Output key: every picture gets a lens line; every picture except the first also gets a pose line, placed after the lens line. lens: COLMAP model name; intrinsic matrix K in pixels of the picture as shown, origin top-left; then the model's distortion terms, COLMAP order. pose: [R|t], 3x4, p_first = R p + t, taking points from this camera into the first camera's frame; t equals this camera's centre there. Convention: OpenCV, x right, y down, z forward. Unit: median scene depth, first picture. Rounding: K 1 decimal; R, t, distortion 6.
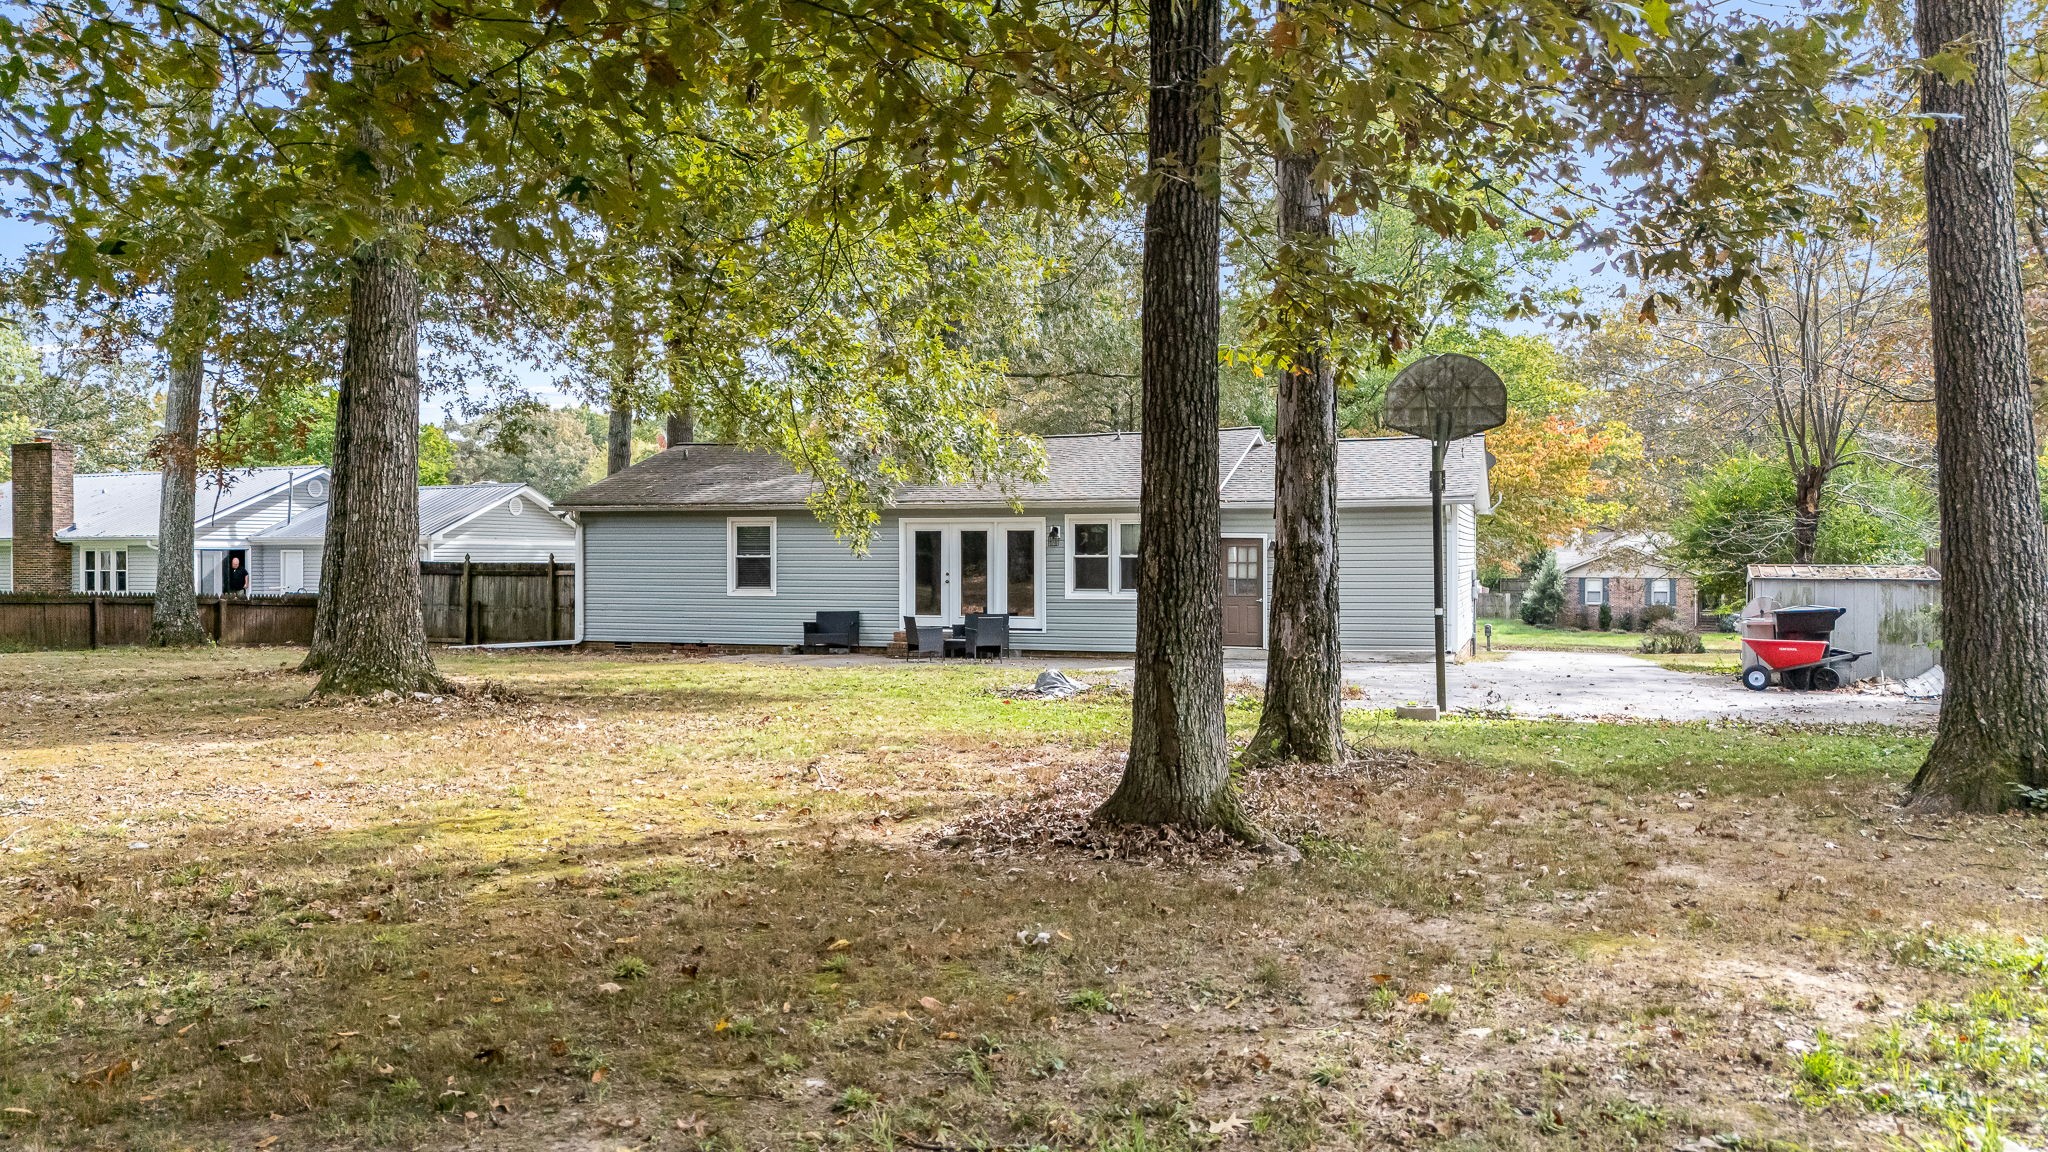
lens RADIAL K [[1530.0, 0, 1051.3], [0, 1530.0, 570.1], [0, 0, 1]] dist [0.078886, -0.063070]
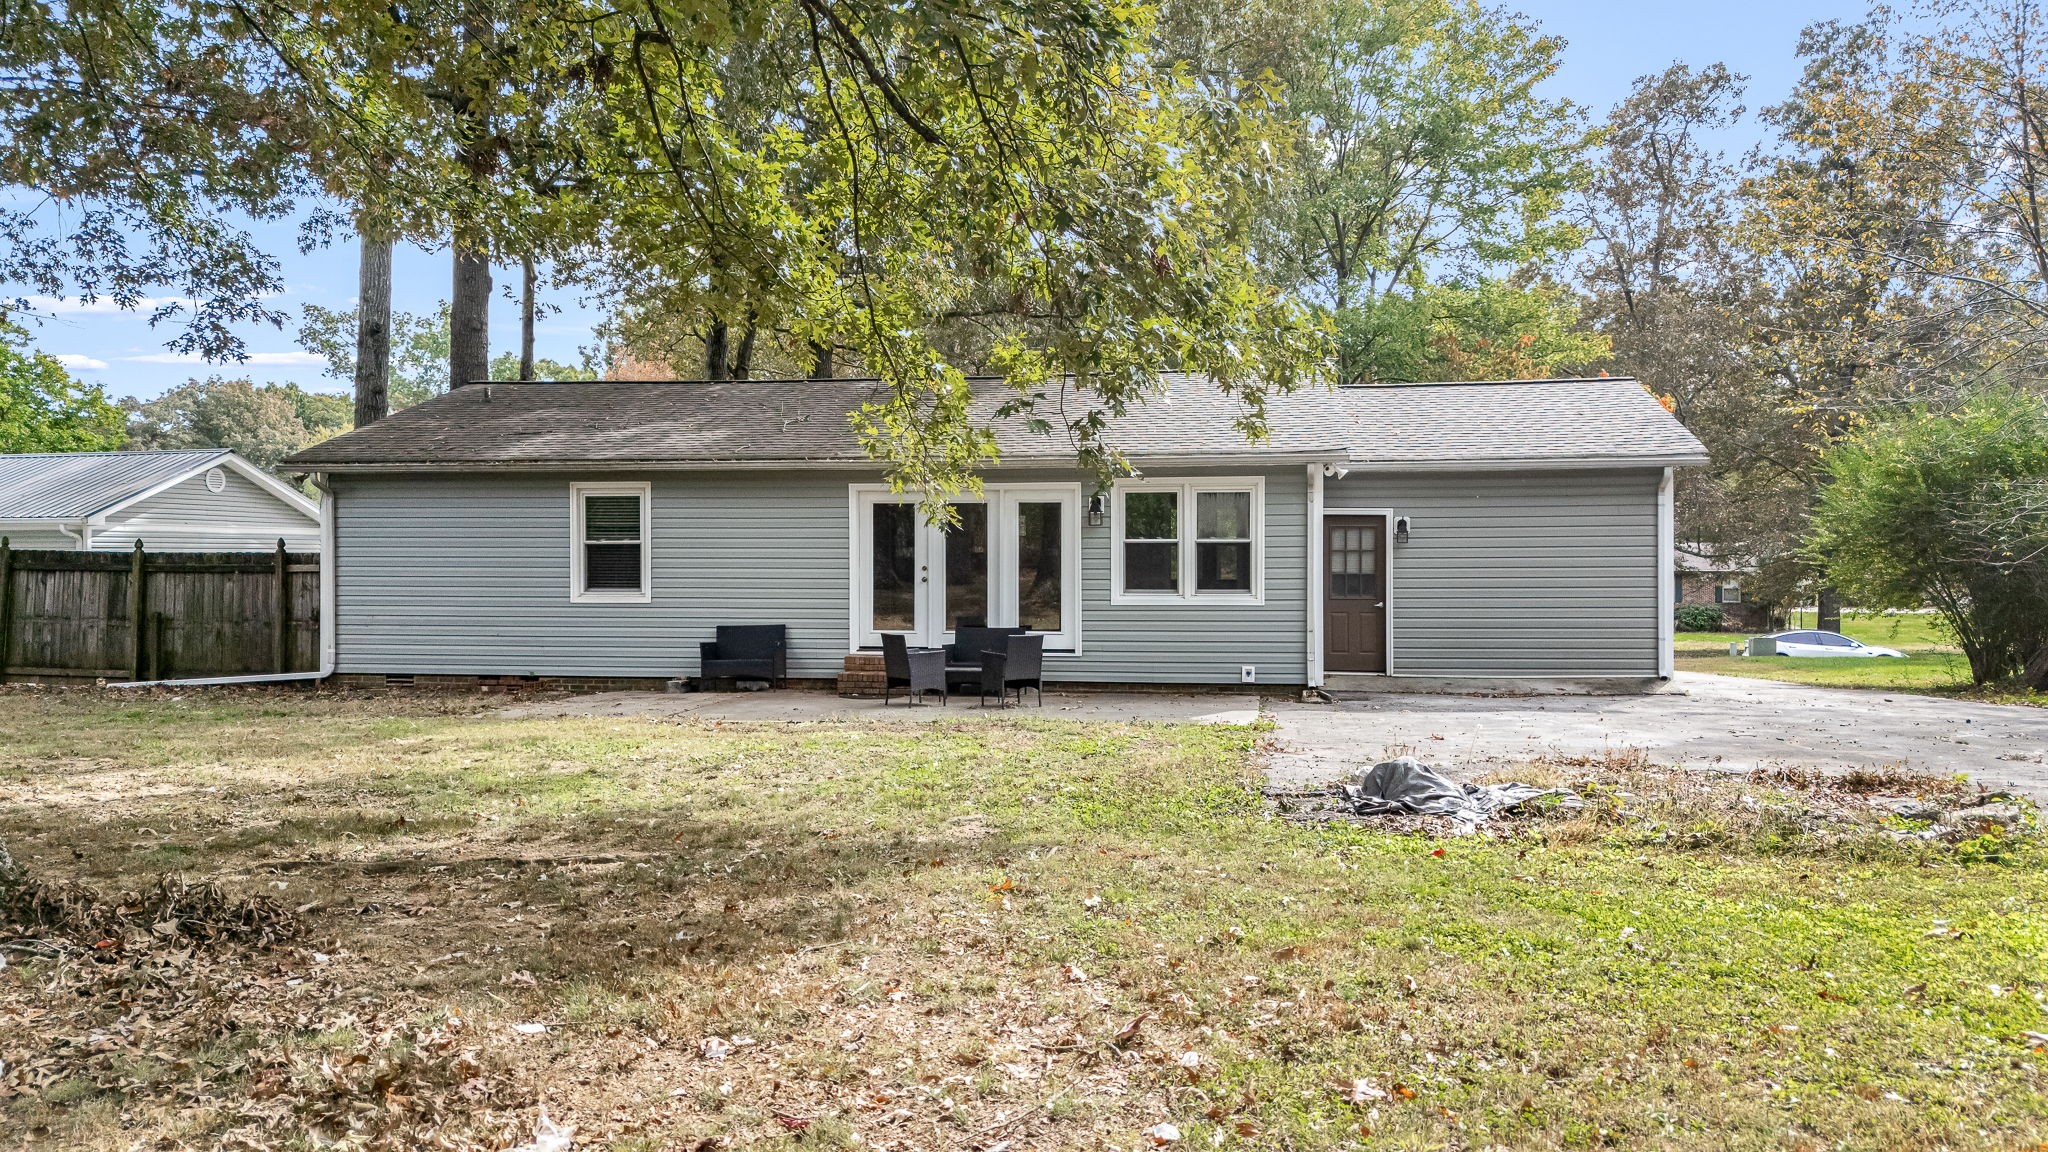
lens RADIAL K [[1469.9, 0, 1024.0], [0, 1469.9, 576.0], [0, 0, 1]] dist [0.039429, -0.000231]
pose [[0.986025, -0.003047, 0.166568, -0.125836], [0.002219, 0.999984, 0.005155, 0.002636], [-0.166581, -0.004713, 0.986016, 0.349148]]
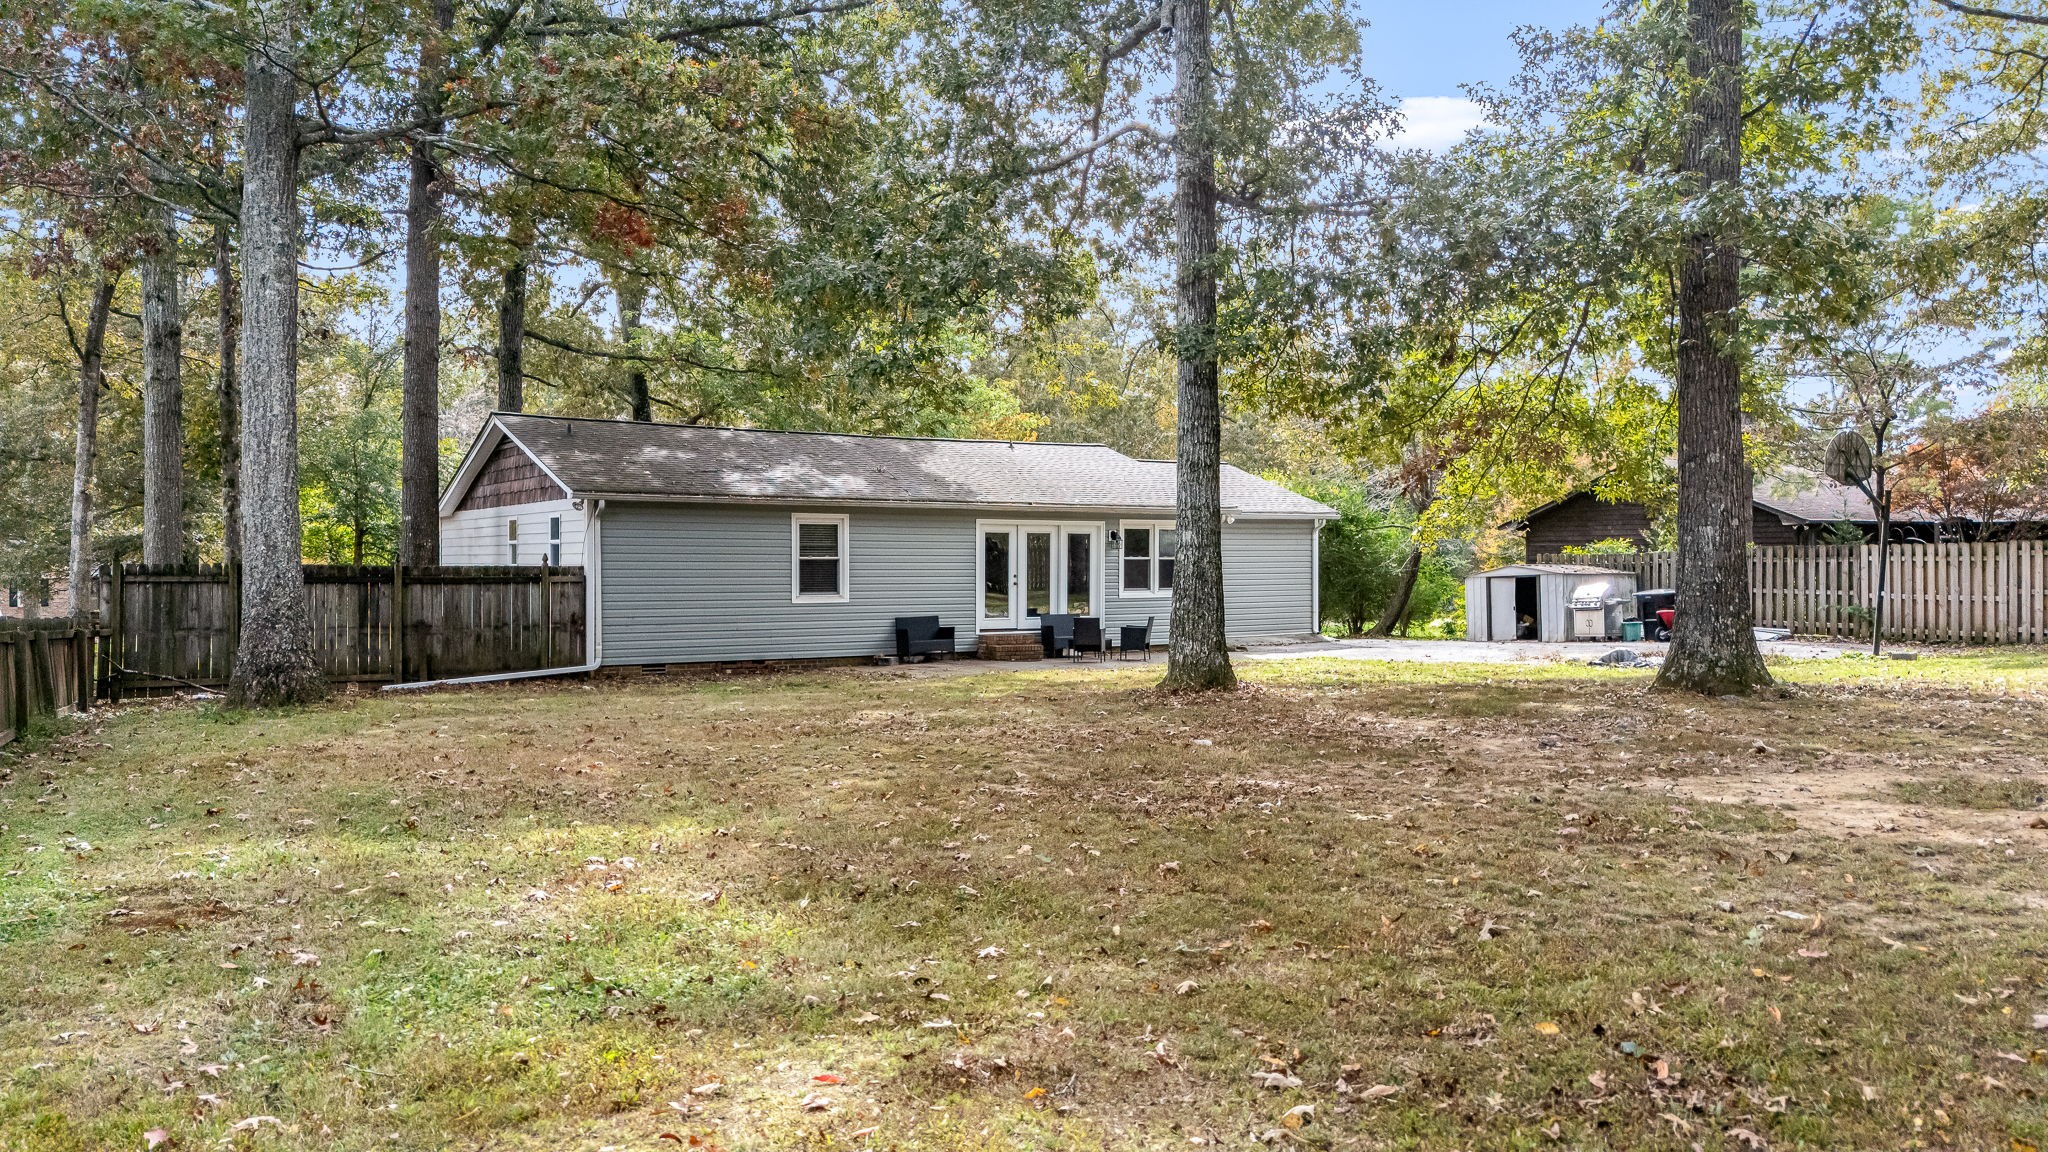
lens RADIAL K [[1469.9, 0, 1024.0], [0, 1469.9, 576.0], [0, 0, 1]] dist [0.039429, -0.000231]
pose [[0.629907, -0.009702, 0.776610, -0.778332], [0.003970, 0.999949, 0.009272, -0.006120], [-0.776661, -0.002757, 0.629913, 0.373694]]
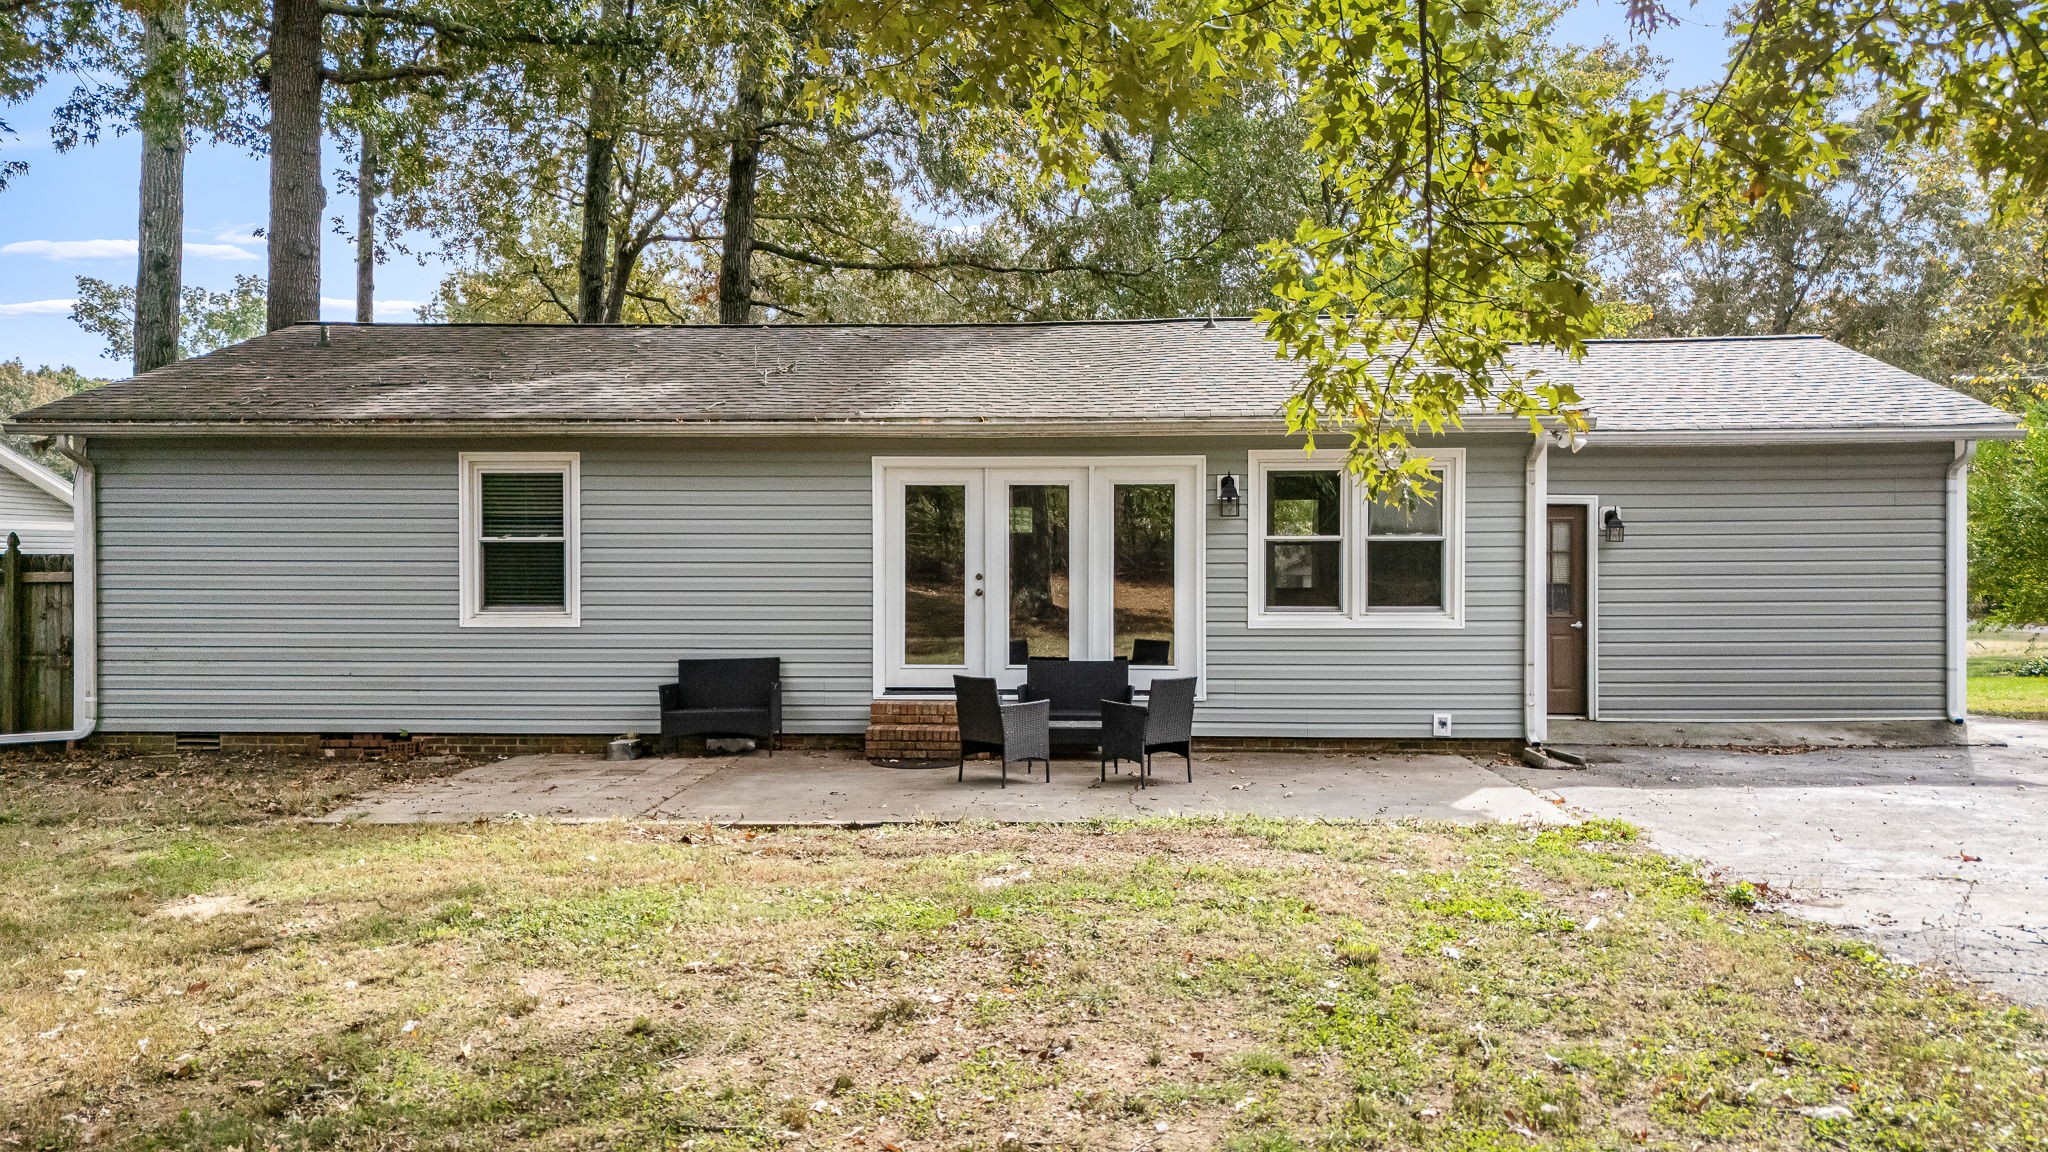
lens RADIAL K [[1517.2, 0, 1024.0], [0, 1517.2, 576.0], [0, 0, 1]] dist [0.077056, -0.072022]
pose [[0.965473, -0.003292, 0.260483, -0.168691], [0.002761, 0.999993, 0.002407, 0.001210], [-0.260489, -0.001604, 0.965476, 0.523825]]
